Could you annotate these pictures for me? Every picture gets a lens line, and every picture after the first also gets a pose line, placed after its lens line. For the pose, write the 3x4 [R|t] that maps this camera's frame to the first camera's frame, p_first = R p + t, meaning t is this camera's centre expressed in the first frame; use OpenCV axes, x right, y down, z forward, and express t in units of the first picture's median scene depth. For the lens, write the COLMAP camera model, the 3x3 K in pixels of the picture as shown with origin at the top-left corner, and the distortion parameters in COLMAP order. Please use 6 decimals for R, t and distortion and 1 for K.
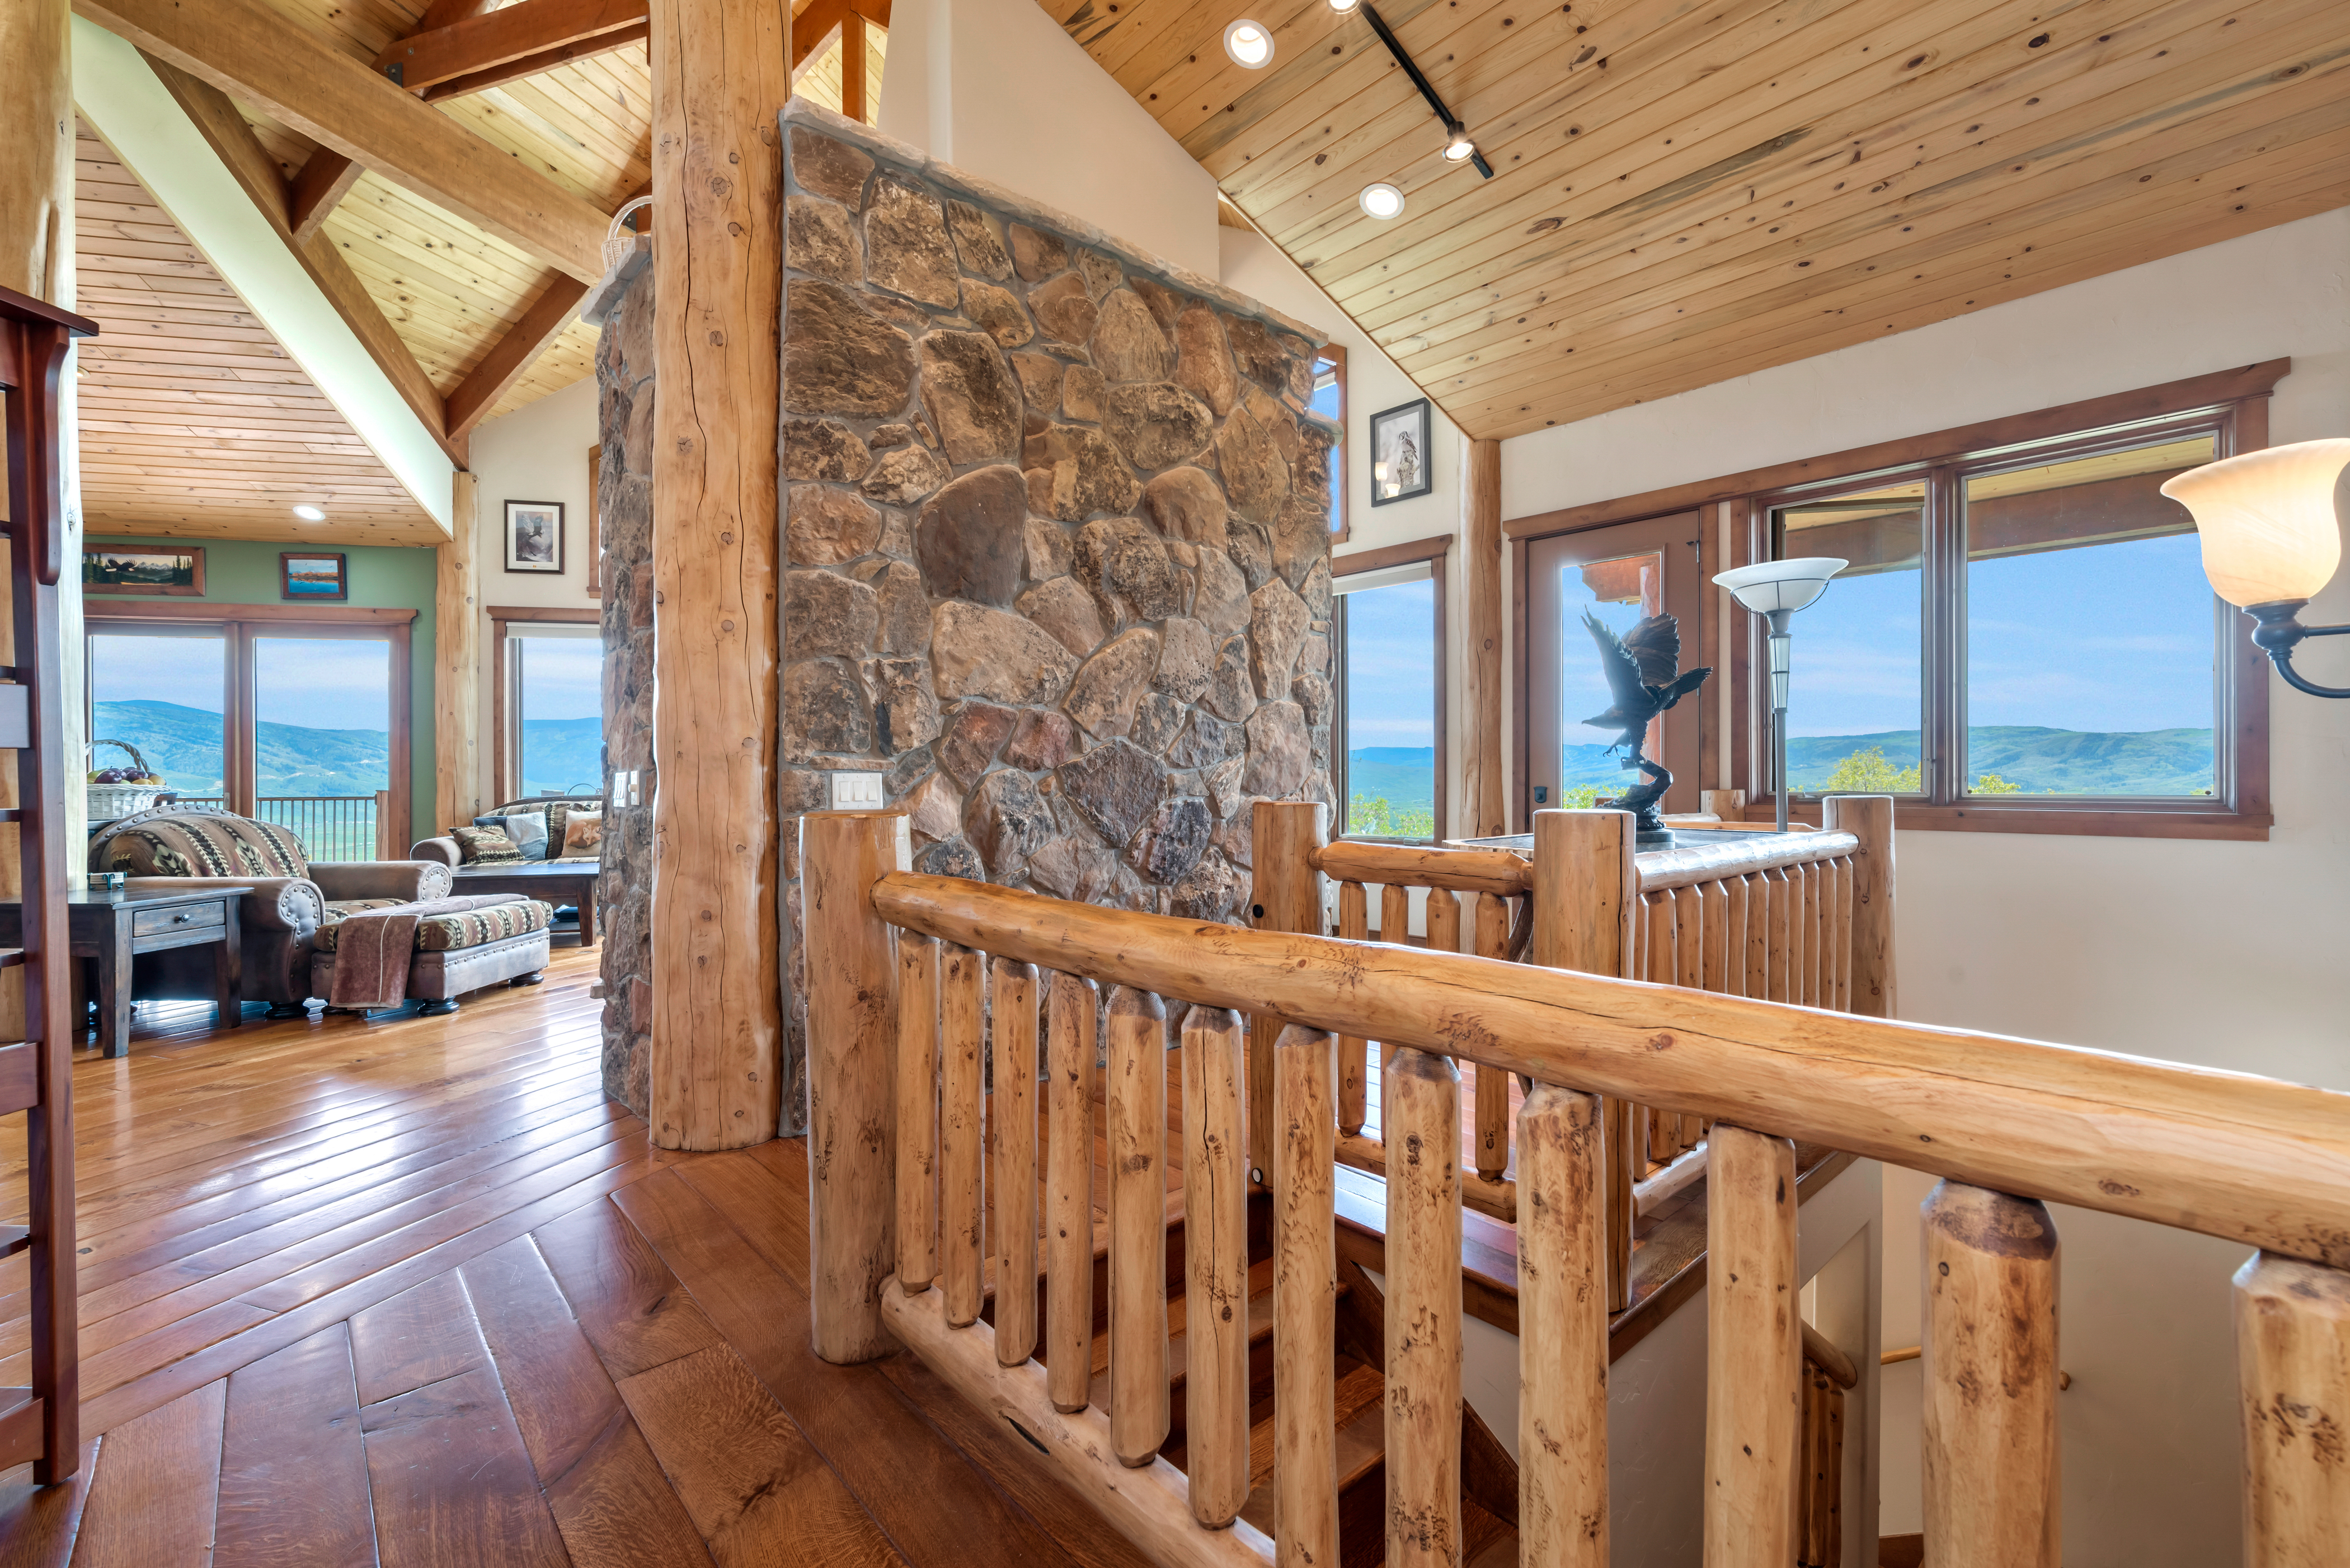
lens RADIAL K [[1030.0, 0, 1173.0], [0, 1030.0, 777.1], [0, 0, 1]] dist [0.000201, 0.000146]
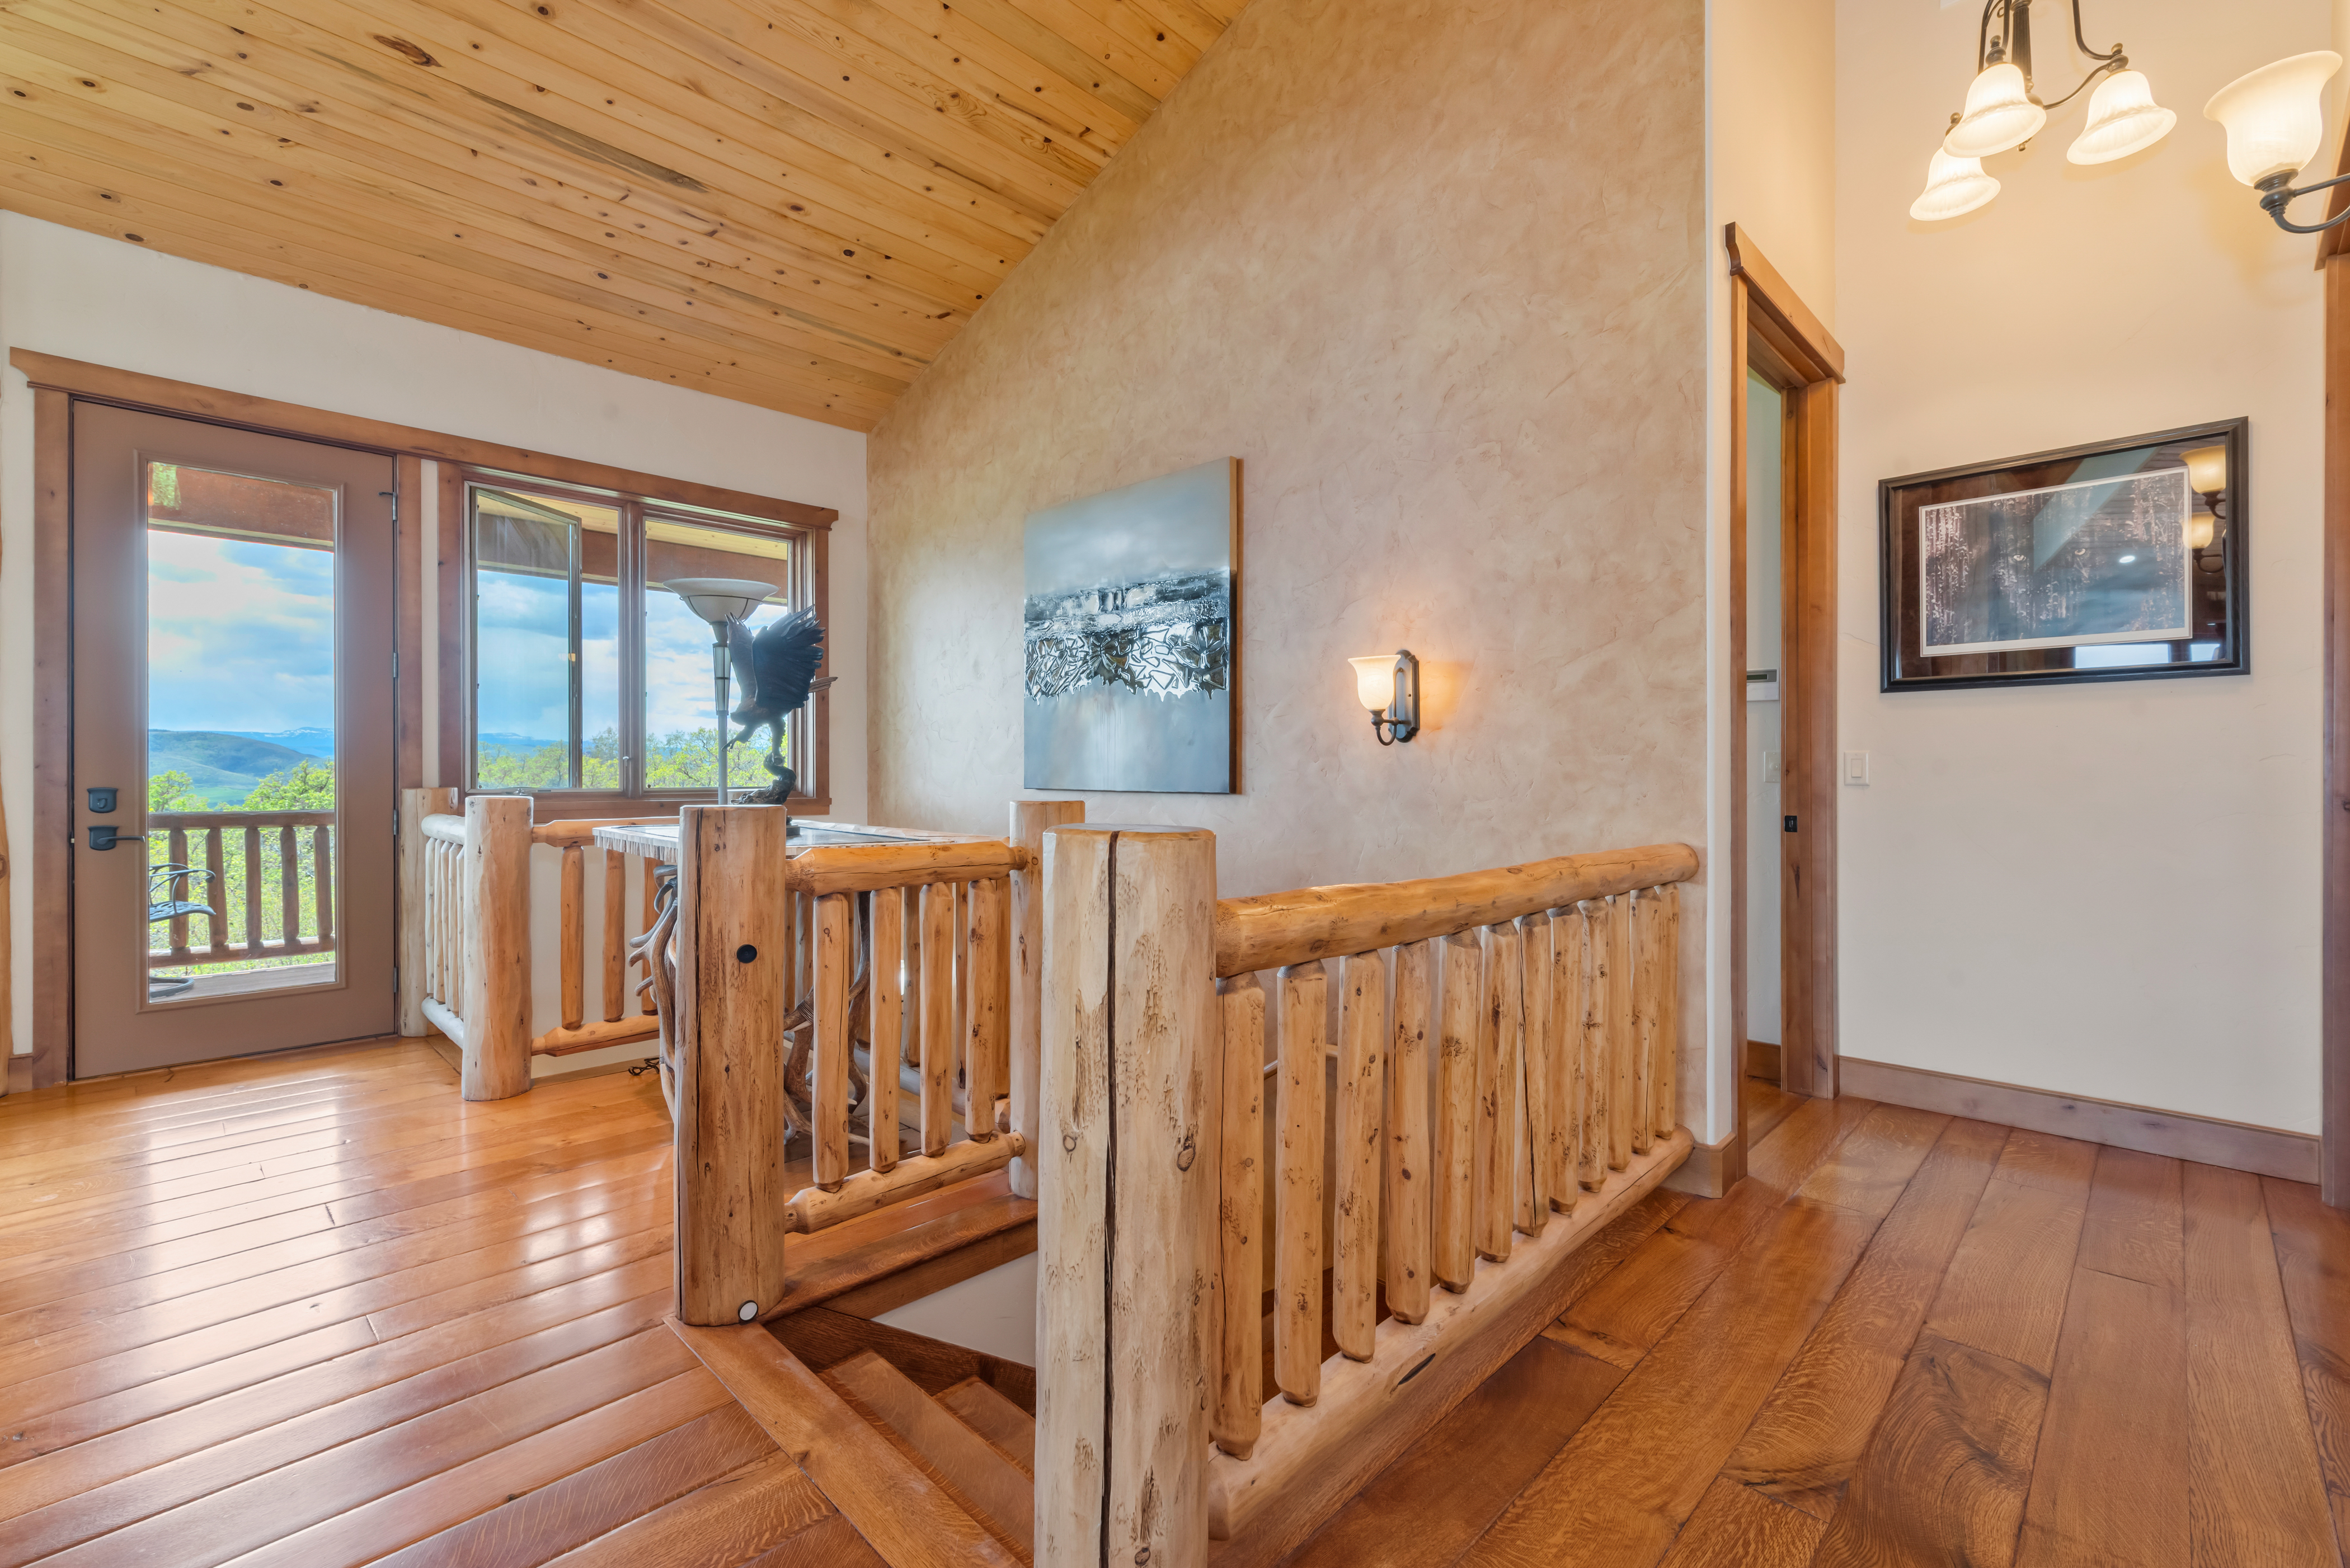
lens RADIAL K [[1036.1, 0, 1178.7], [0, 1036.1, 769.6], [0, 0, 1]] dist [0.001795, 0.000126]
pose [[-0.085486, 0.005001, 0.996327, -0.463178], [-0.001361, 0.999986, -0.005136, 0.000703], [-0.996338, -0.001795, -0.085478, 0.507851]]
